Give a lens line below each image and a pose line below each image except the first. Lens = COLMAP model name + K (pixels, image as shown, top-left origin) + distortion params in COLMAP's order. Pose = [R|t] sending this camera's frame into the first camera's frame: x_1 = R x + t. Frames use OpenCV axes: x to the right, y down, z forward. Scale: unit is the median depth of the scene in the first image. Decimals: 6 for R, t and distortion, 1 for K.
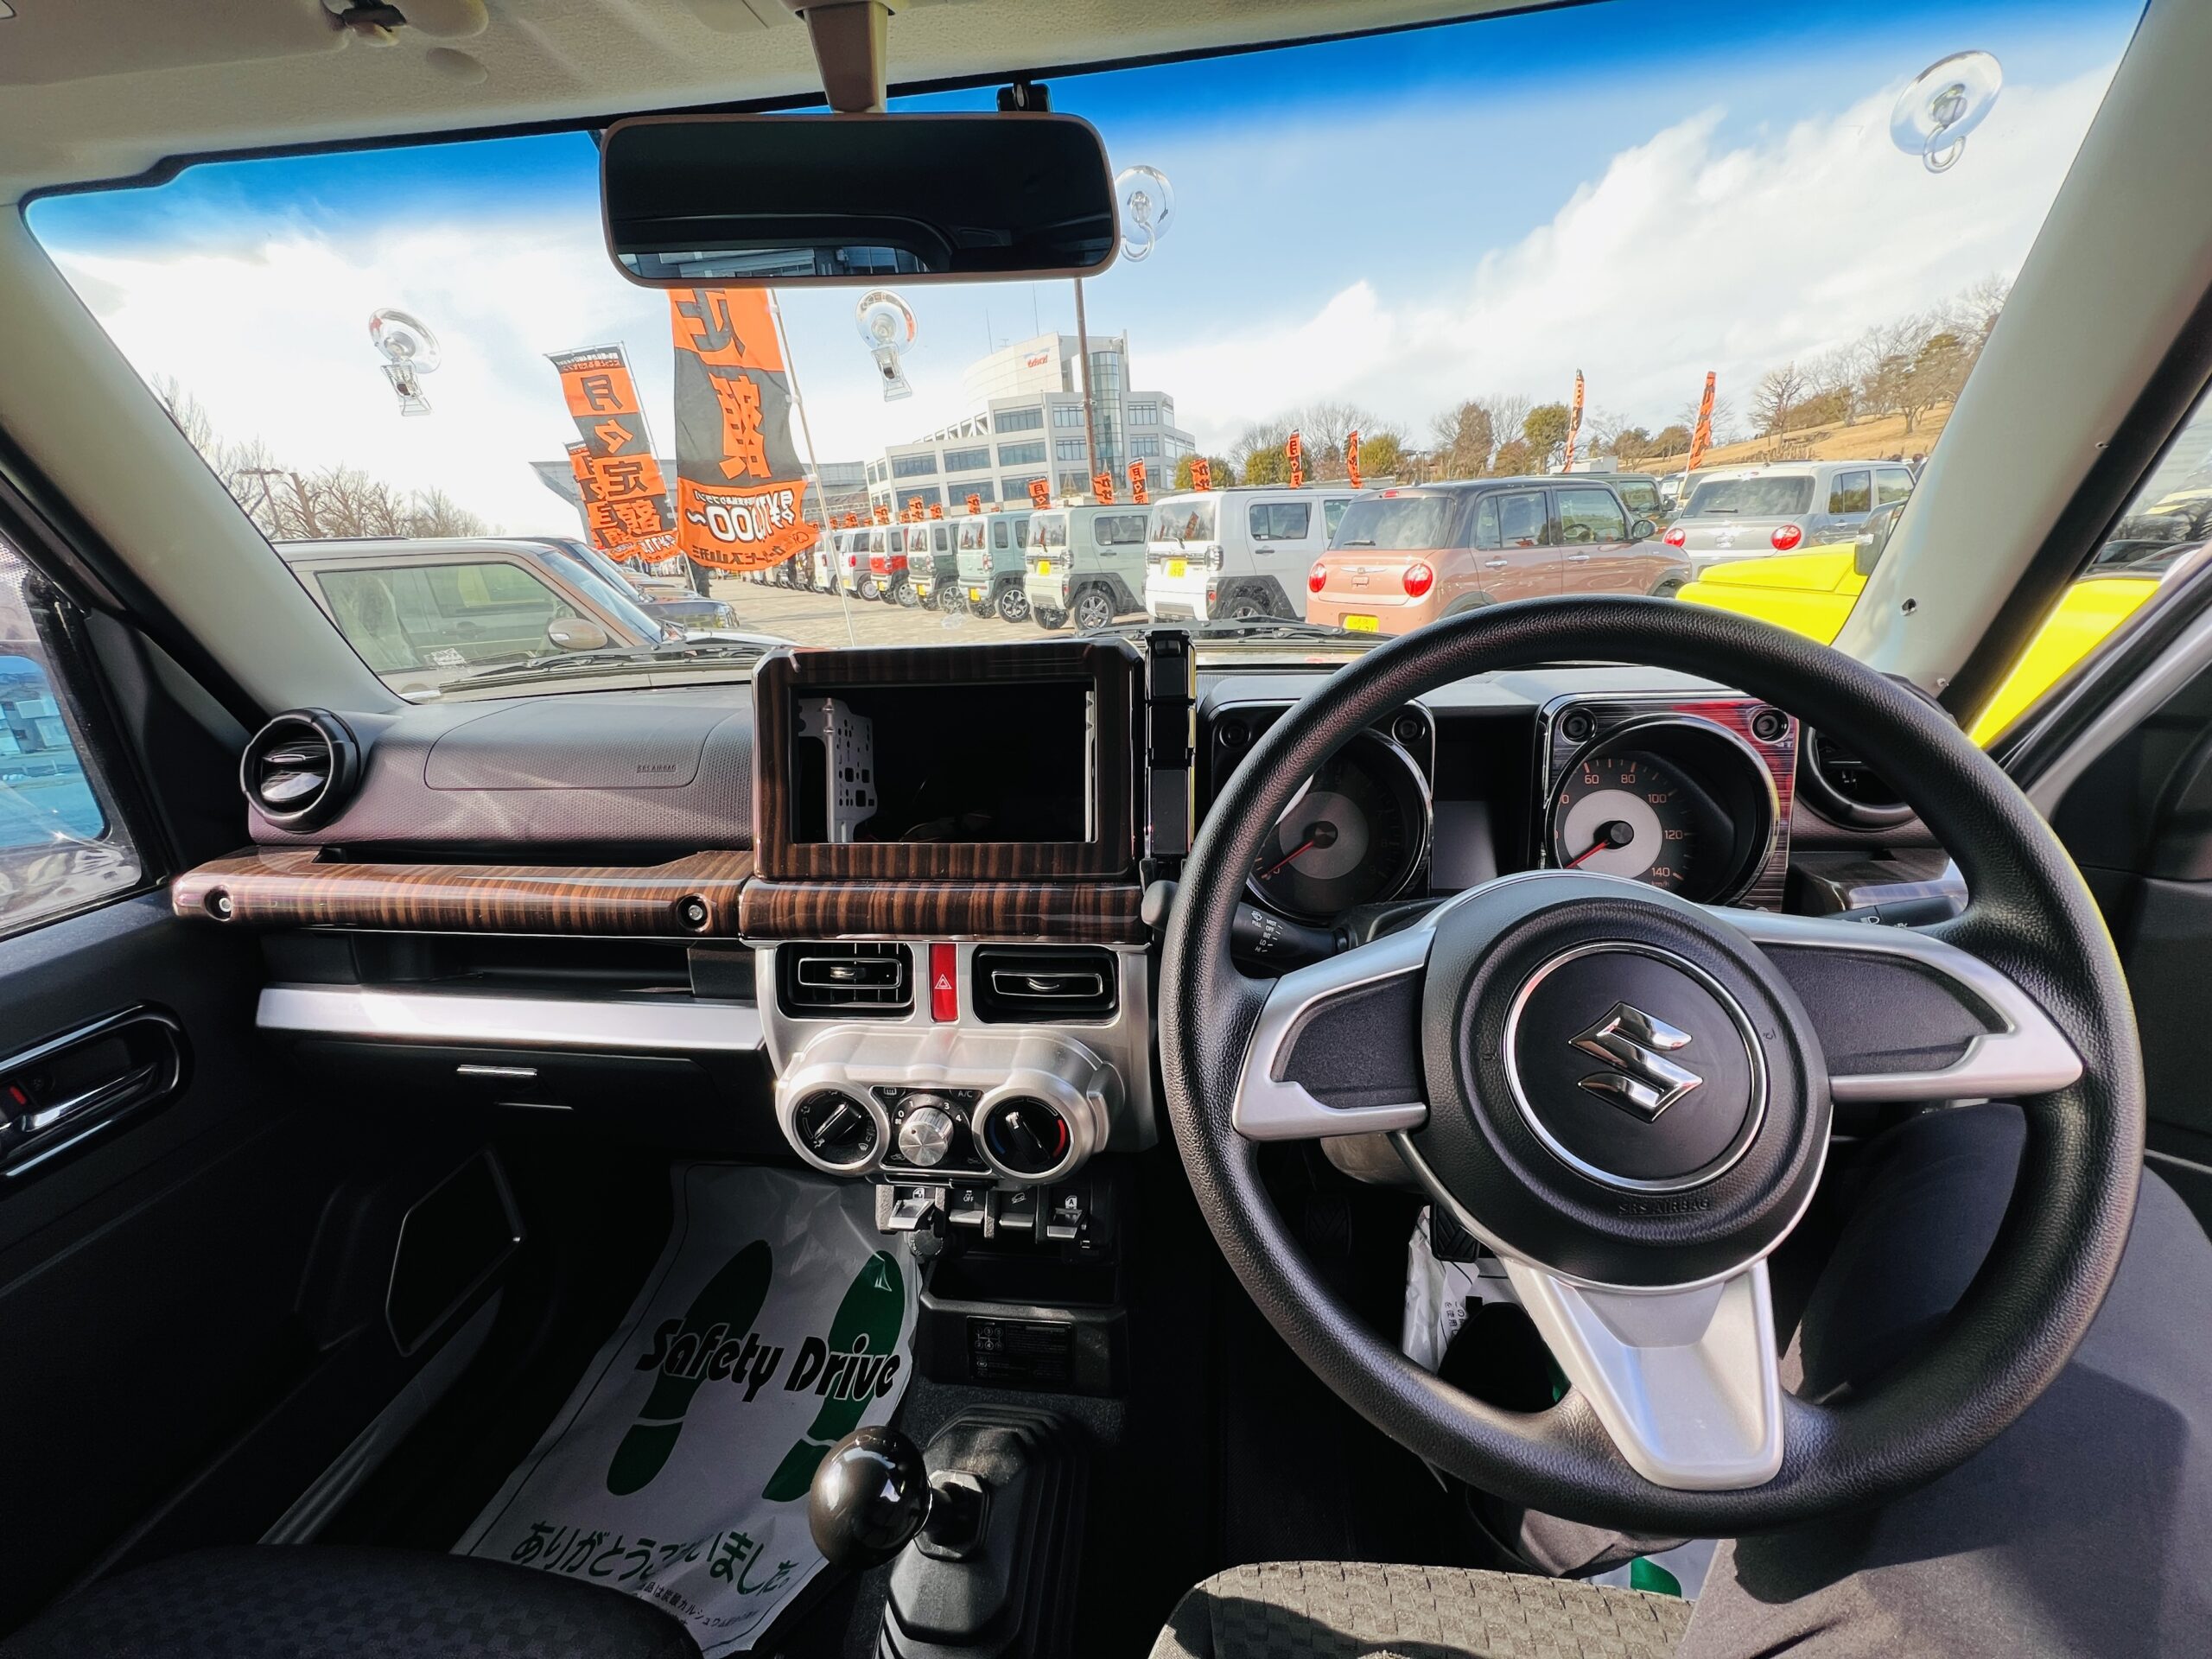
lens RADIAL K [[892.1, 0, 1106.0], [0, 892.1, 829.5], [0, 0, 1]] dist [-0.001994, -0.000050]
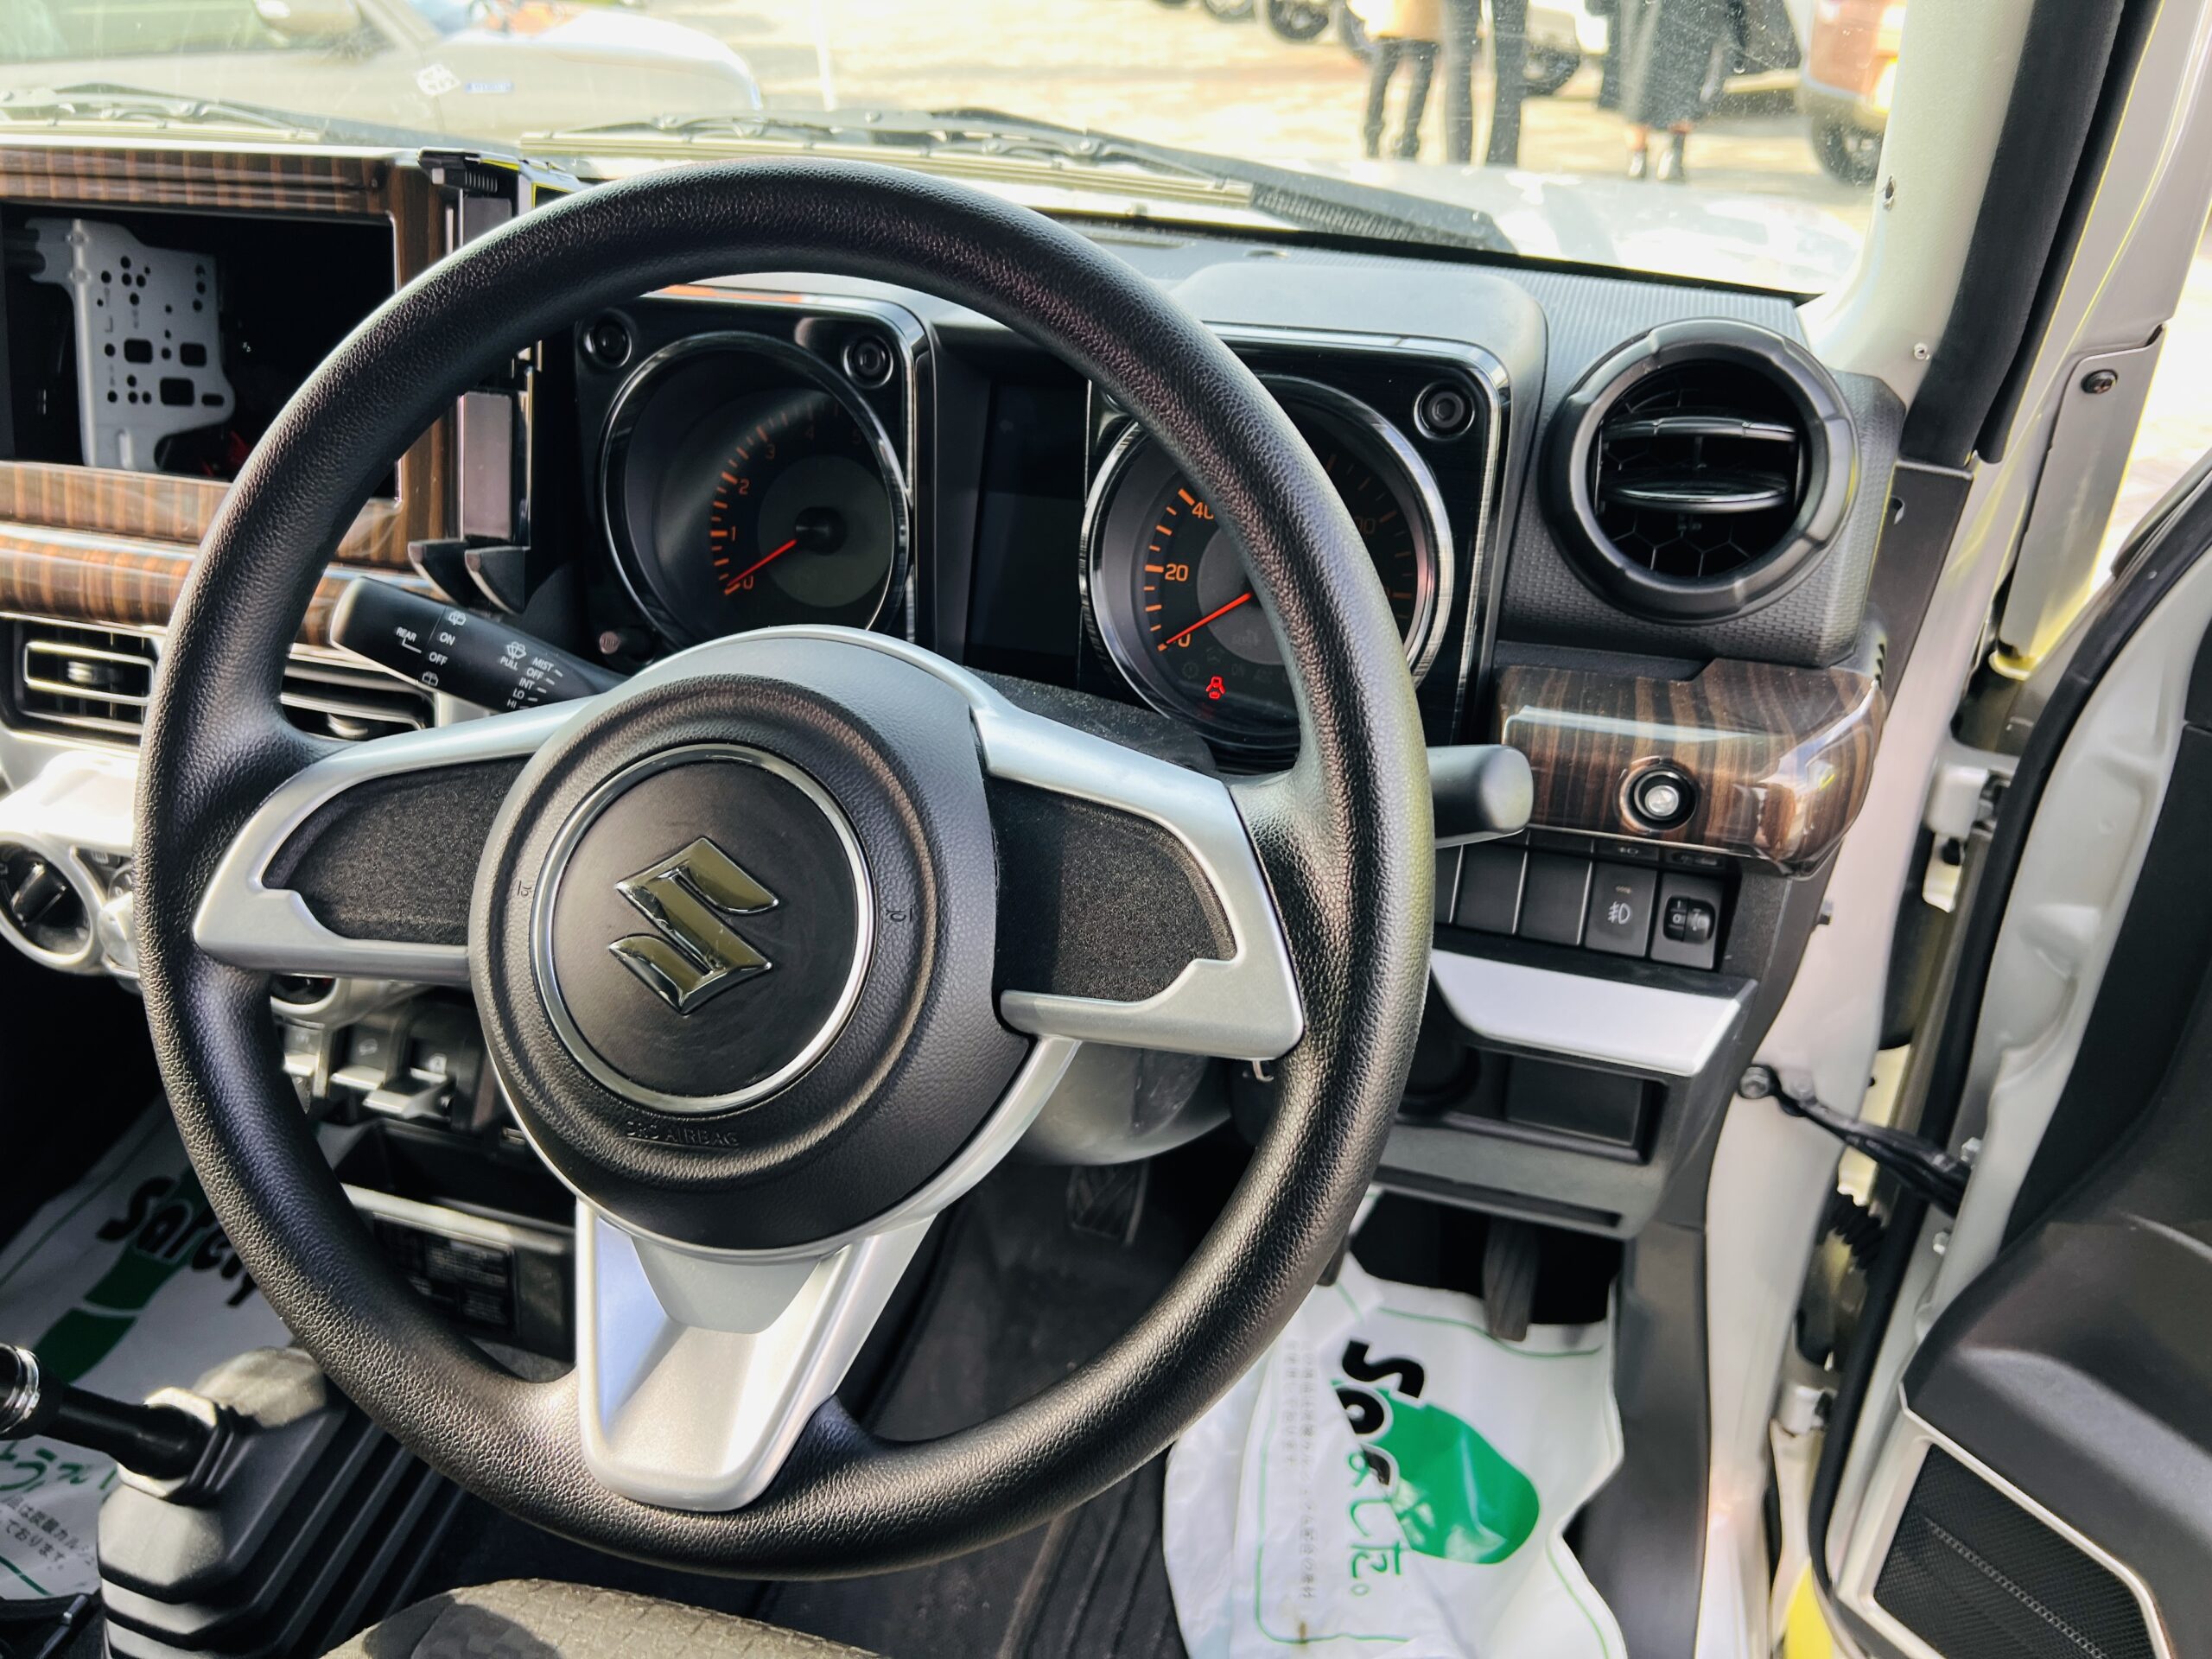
lens RADIAL K [[1709.1, 0, 1106.0], [0, 1709.1, 829.5], [0, 0, 1]] dist [-0.008810, -0.000055]
pose [[0.981408, 0.122574, -0.147697, 0.597438], [-0.088999, 0.972410, 0.215634, -0.056111], [0.170053, -0.198480, 0.965240, -0.073041]]
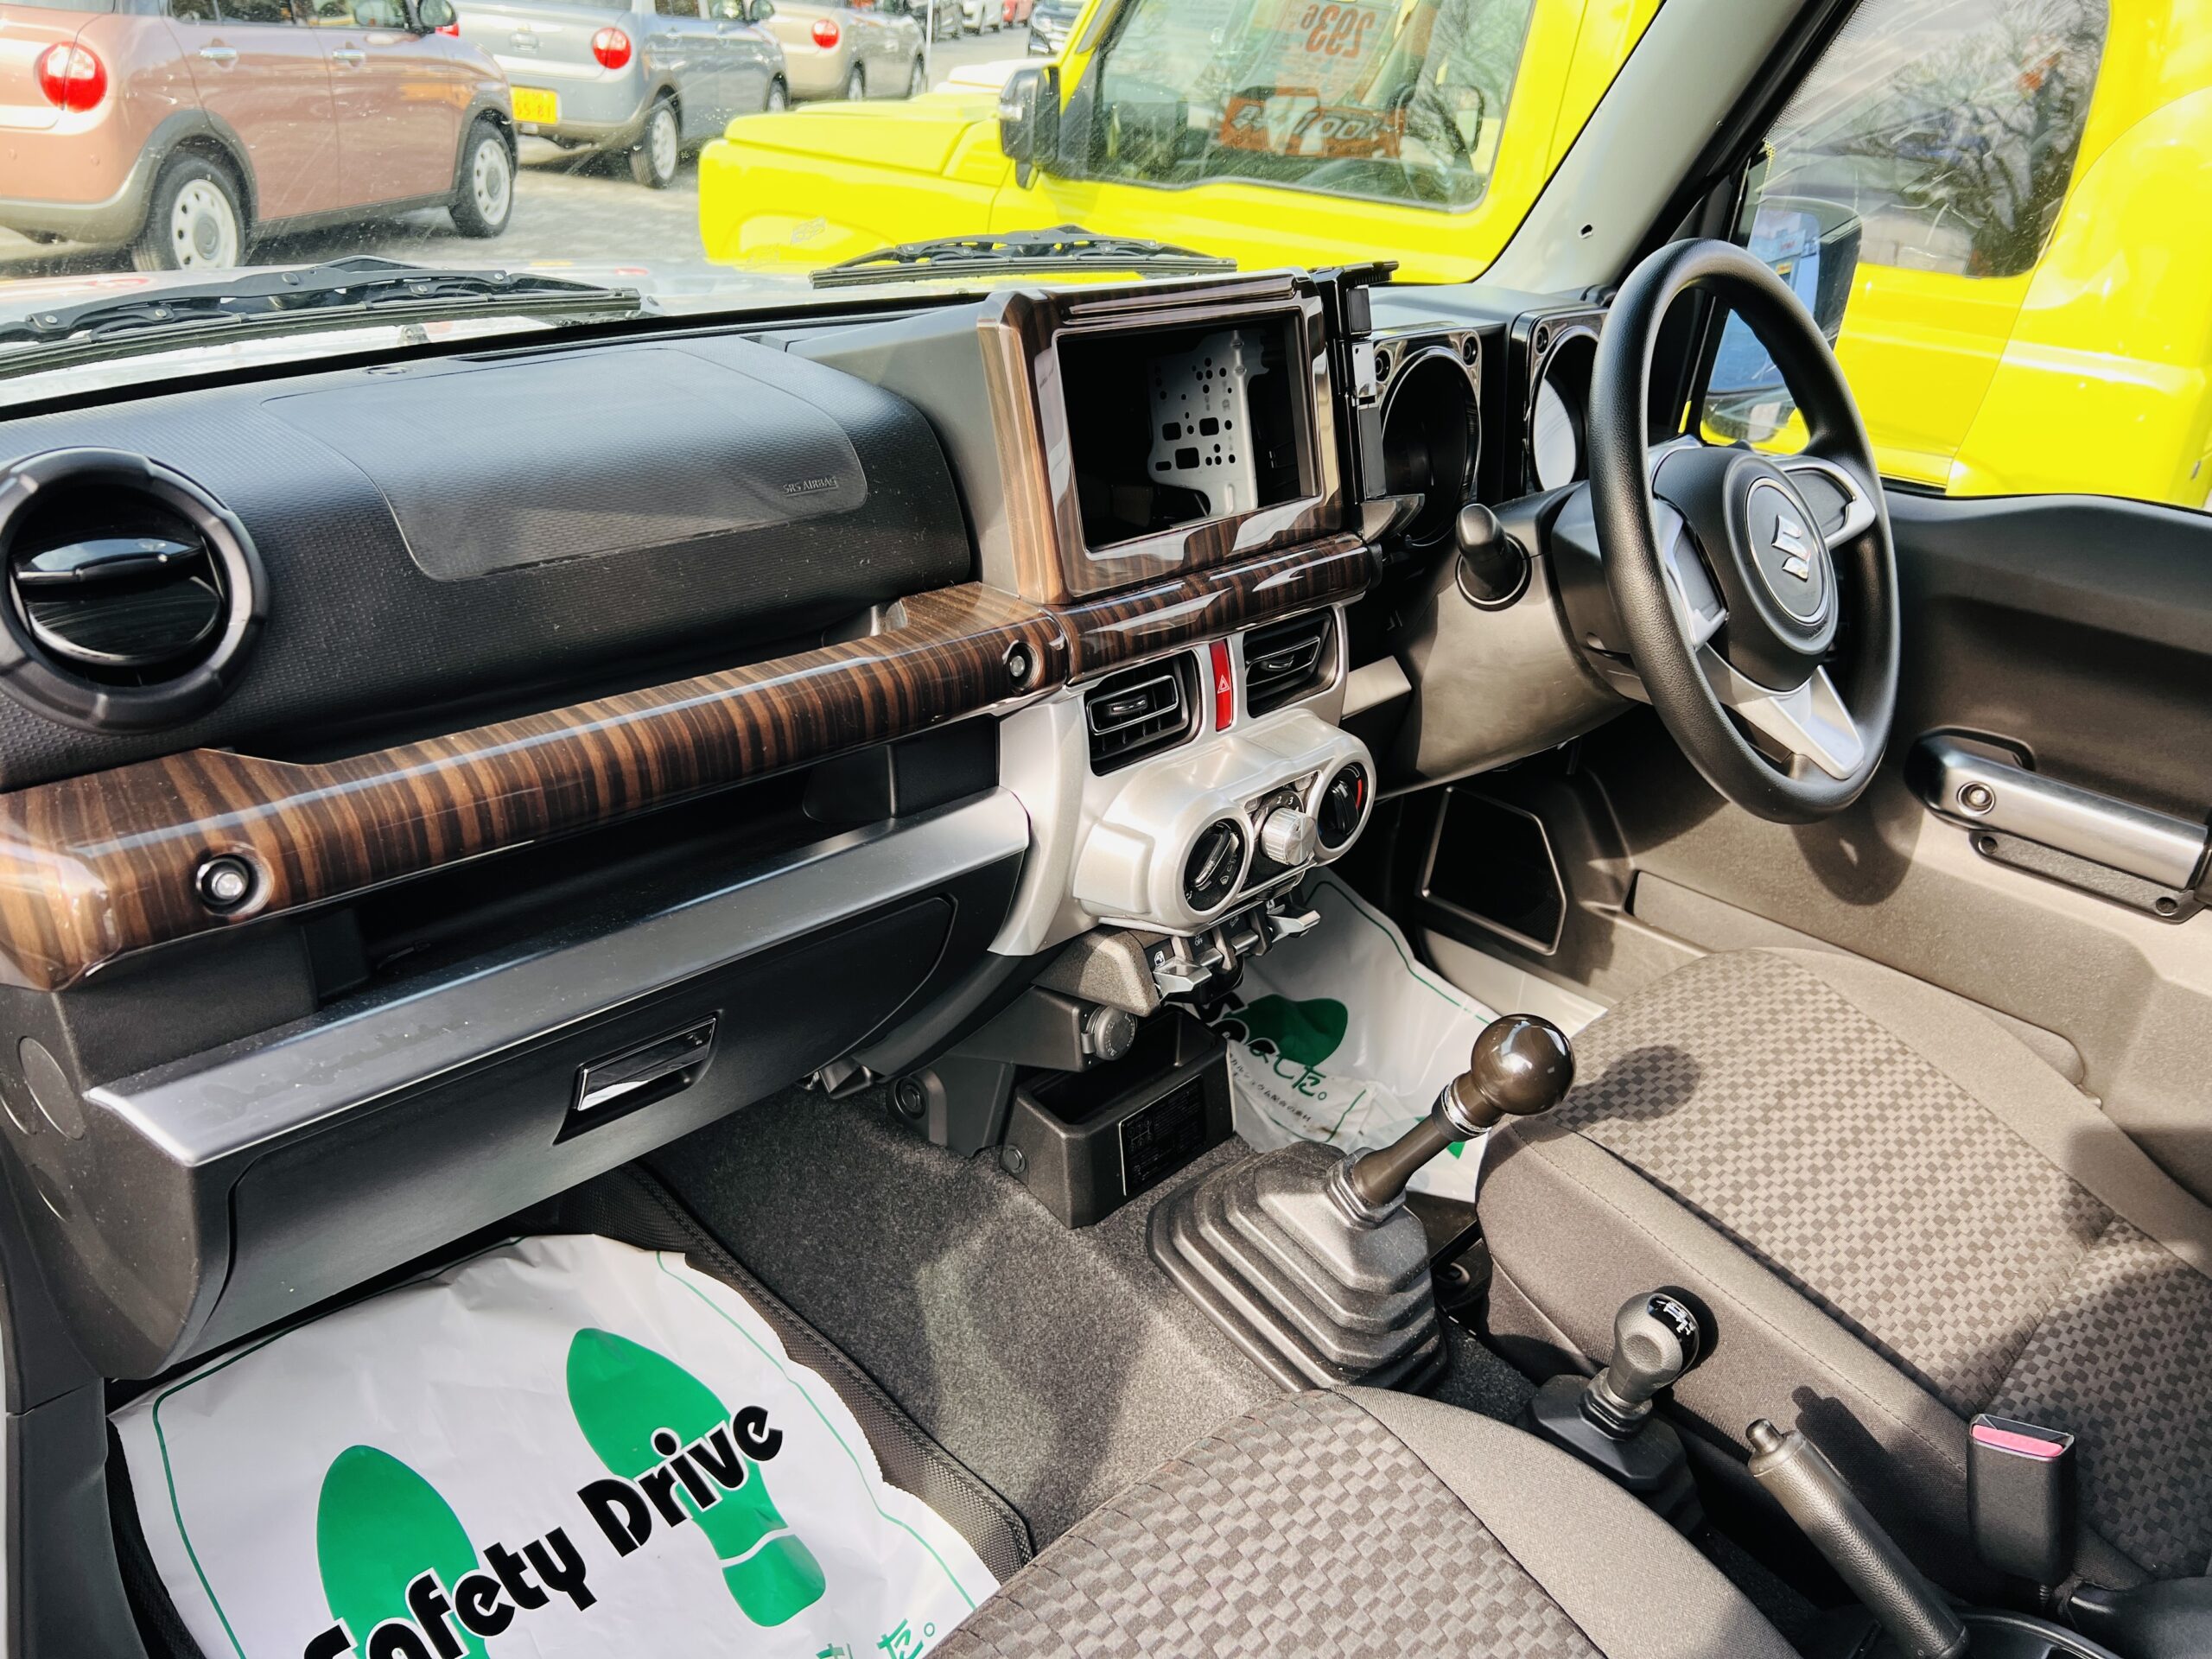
lens RADIAL K [[1642.8, 0, 1106.0], [0, 1642.8, 829.5], [0, 0, 1]] dist [0.009807, 0.005631]
pose [[0.574289, -0.275790, 0.770800, -1.409604], [0.155369, 0.961152, 0.228138, -0.067176], [-0.803774, -0.011259, 0.594828, 0.137903]]
